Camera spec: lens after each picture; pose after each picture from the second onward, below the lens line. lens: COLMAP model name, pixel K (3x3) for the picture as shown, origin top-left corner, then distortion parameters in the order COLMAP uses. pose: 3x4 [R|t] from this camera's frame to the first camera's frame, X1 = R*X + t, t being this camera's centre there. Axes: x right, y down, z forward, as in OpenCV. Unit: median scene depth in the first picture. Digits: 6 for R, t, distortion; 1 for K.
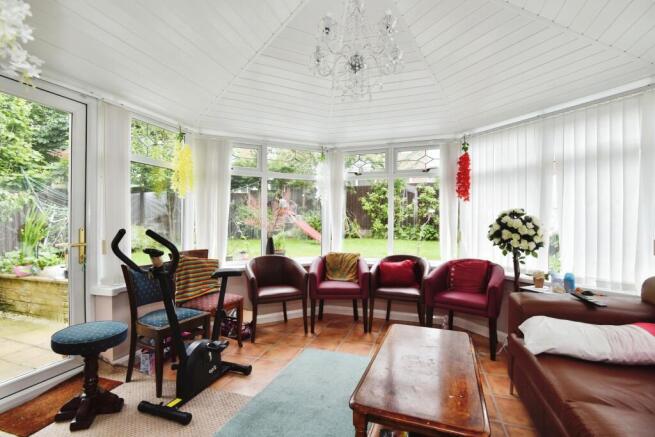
lens RADIAL K [[306.5, 0, 327.7], [0, 306.5, 218.2], [0, 0, 1]] dist [0.000064, -0.000101]
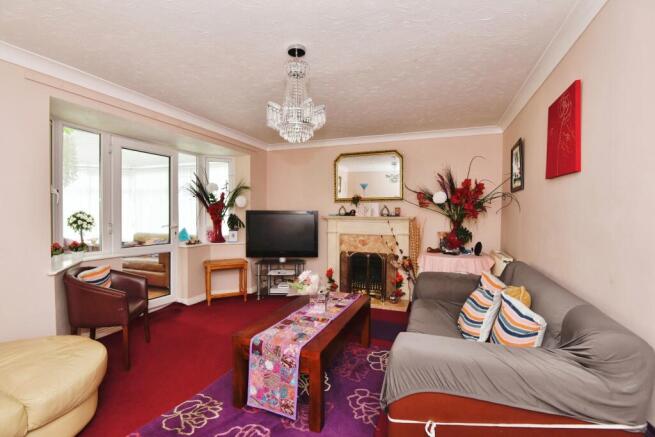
lens RADIAL K [[306.5, 0, 326.5], [0, 306.5, 216.6], [0, 0, 1]] dist [0.000064, -0.000101]
pose [[0.028778, -0.009356, 0.999542, -1.510949], [-0.000018, 0.999956, 0.009361, -0.007149], [-0.999586, -0.000288, 0.028777, -0.781496]]
